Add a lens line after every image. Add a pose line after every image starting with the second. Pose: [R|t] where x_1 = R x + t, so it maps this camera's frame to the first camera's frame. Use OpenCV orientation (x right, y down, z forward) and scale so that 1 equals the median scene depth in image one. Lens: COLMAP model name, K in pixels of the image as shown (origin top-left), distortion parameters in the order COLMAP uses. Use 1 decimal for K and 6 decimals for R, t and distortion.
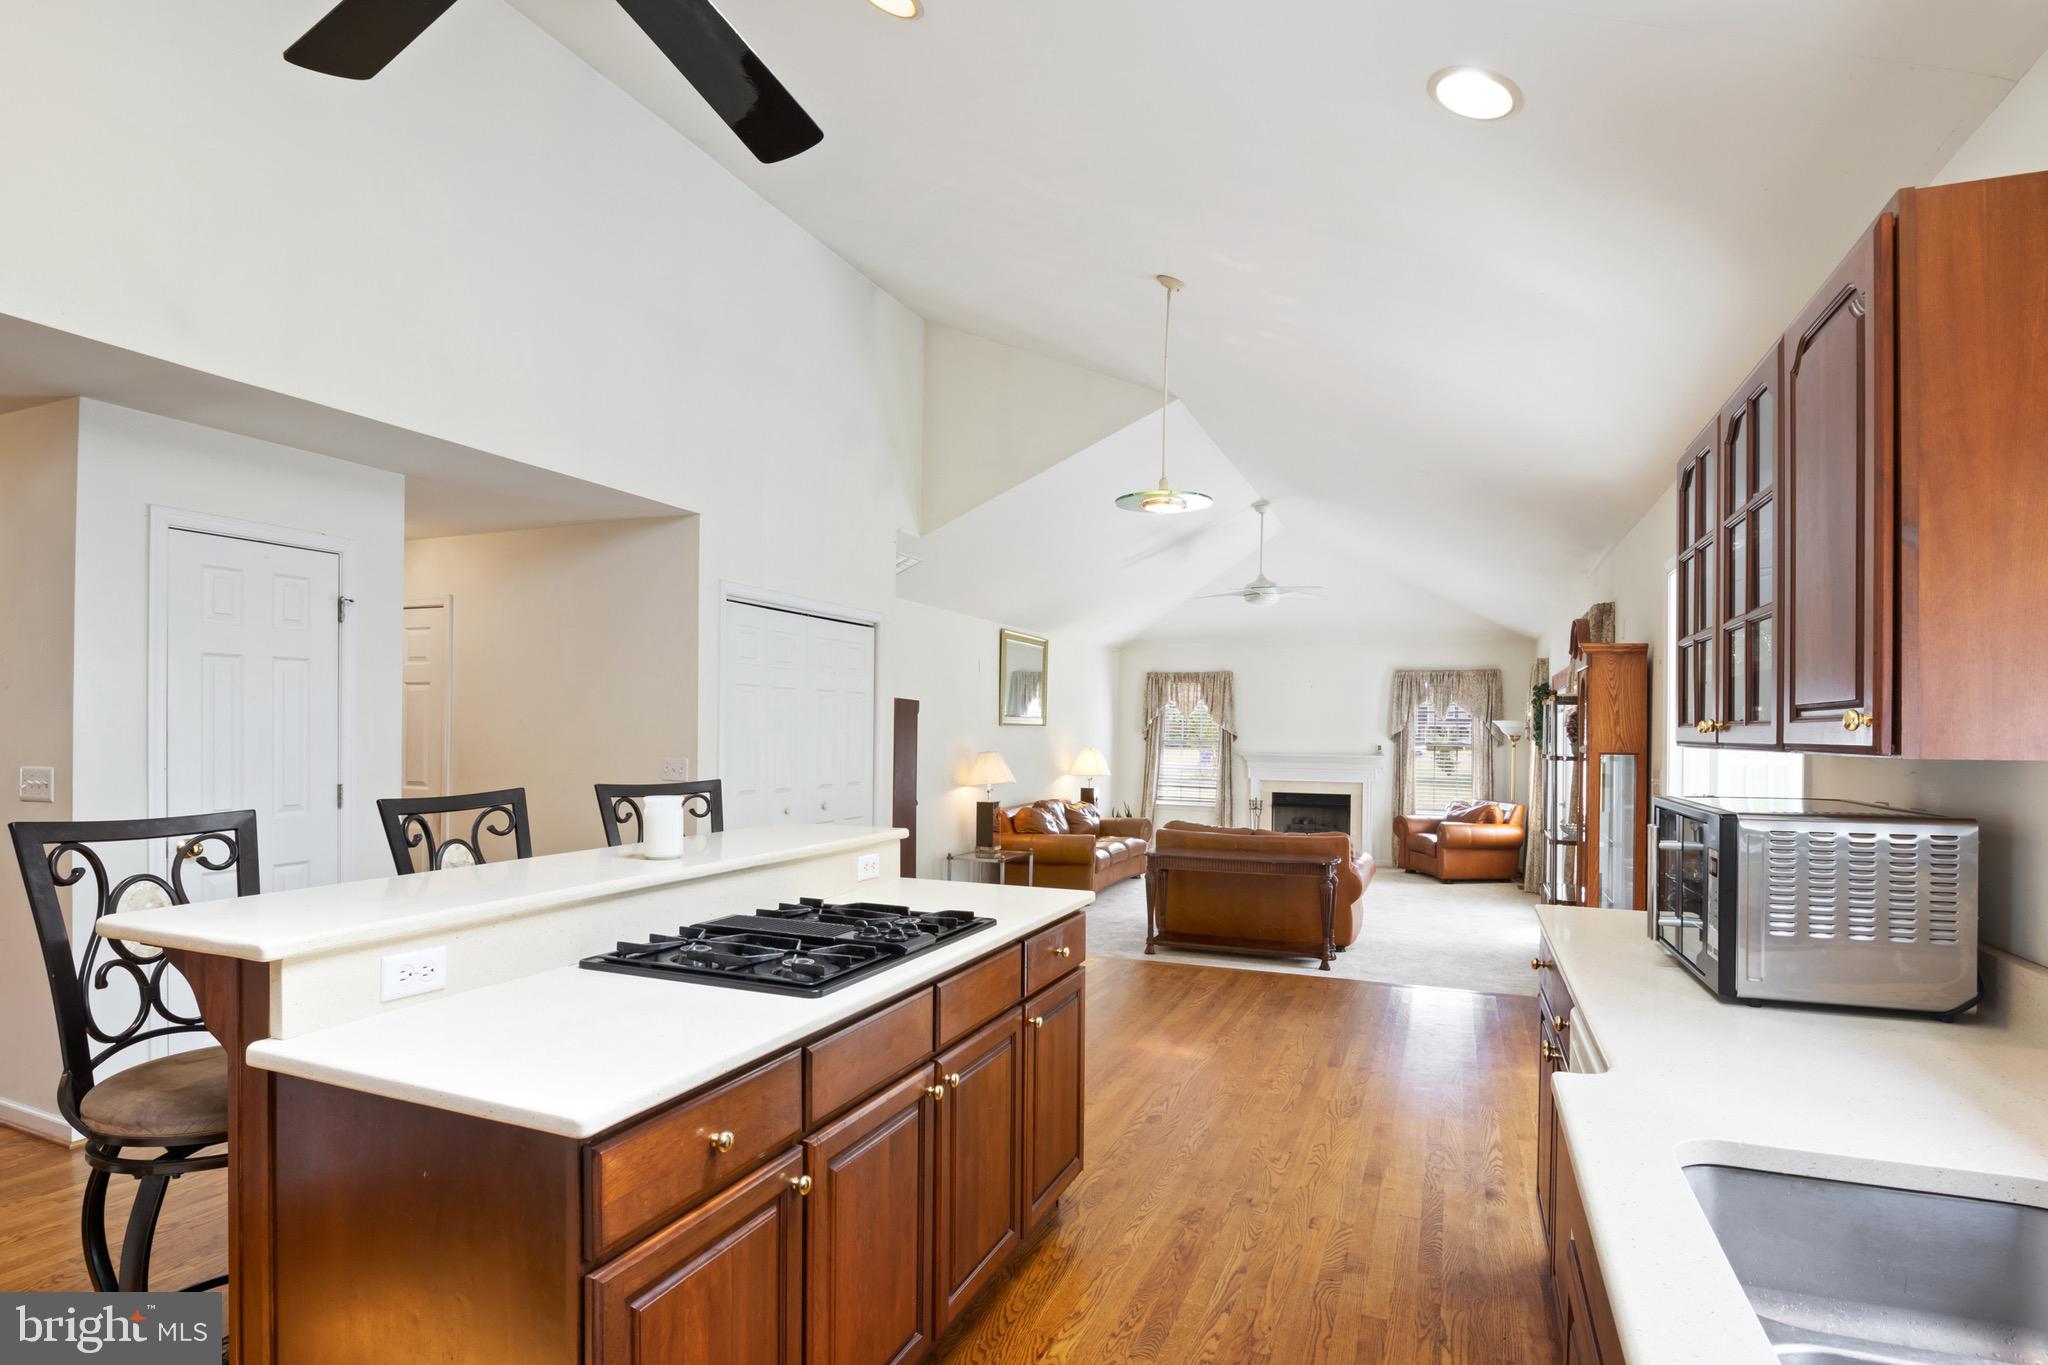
lens RADIAL K [[1050.9, 0, 1026.9], [0, 1050.9, 715.6], [0, 0, 1]] dist [-0.020380, -0.000132]
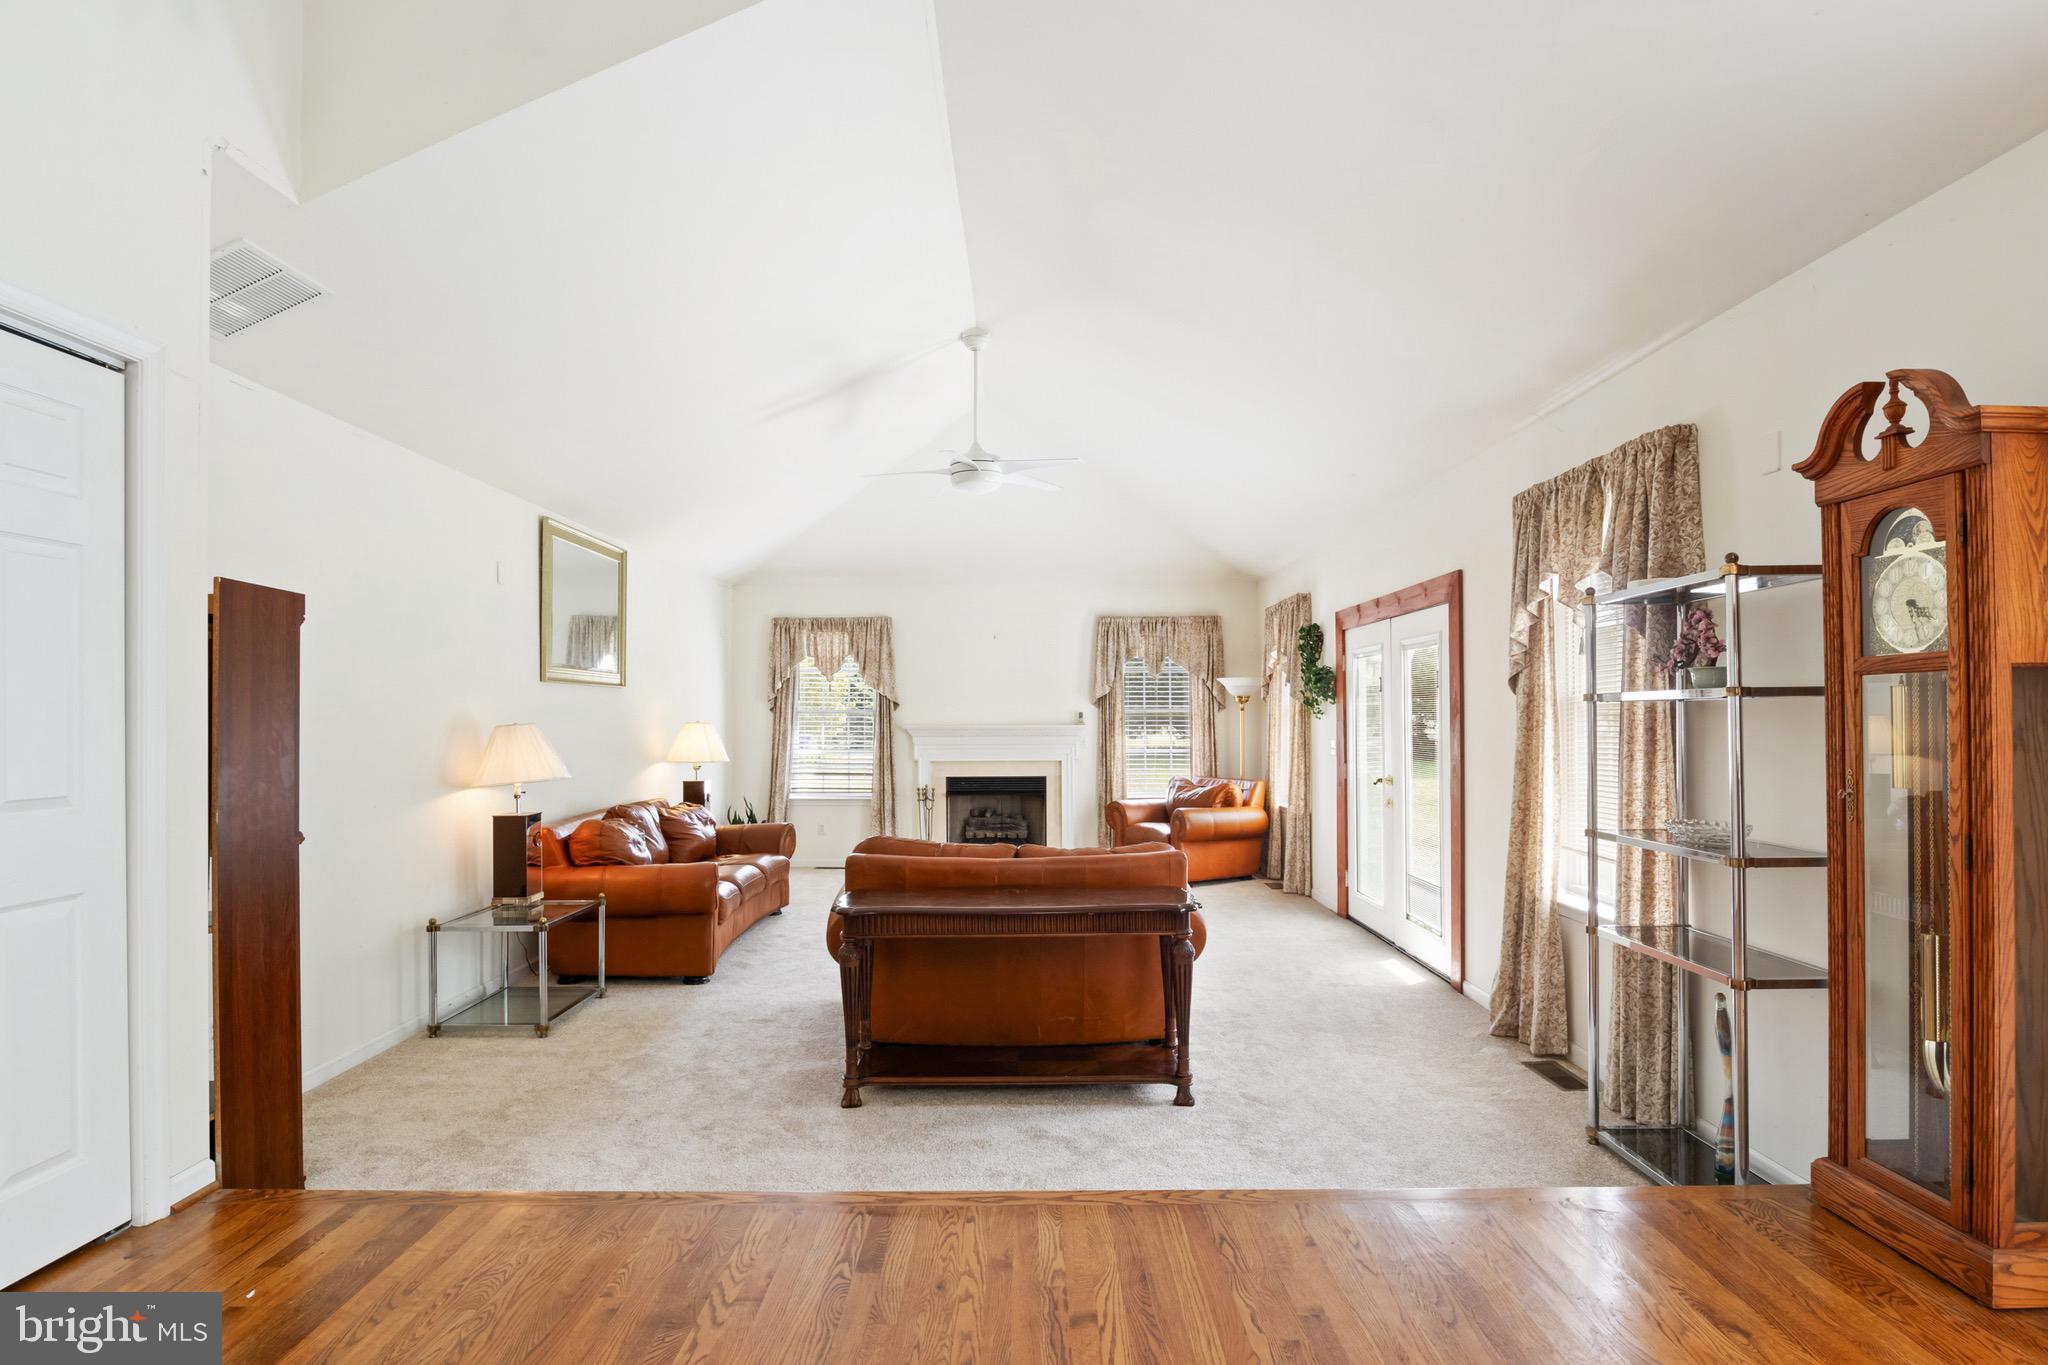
lens RADIAL K [[1050.9, 0, 1026.9], [0, 1050.9, 715.6], [0, 0, 1]] dist [-0.020380, -0.000132]
pose [[0.926944, -0.016167, 0.374851, 0.005587], [0.010511, 0.999798, 0.017127, 0.019283], [-0.375052, -0.011936, 0.926927, 0.323352]]
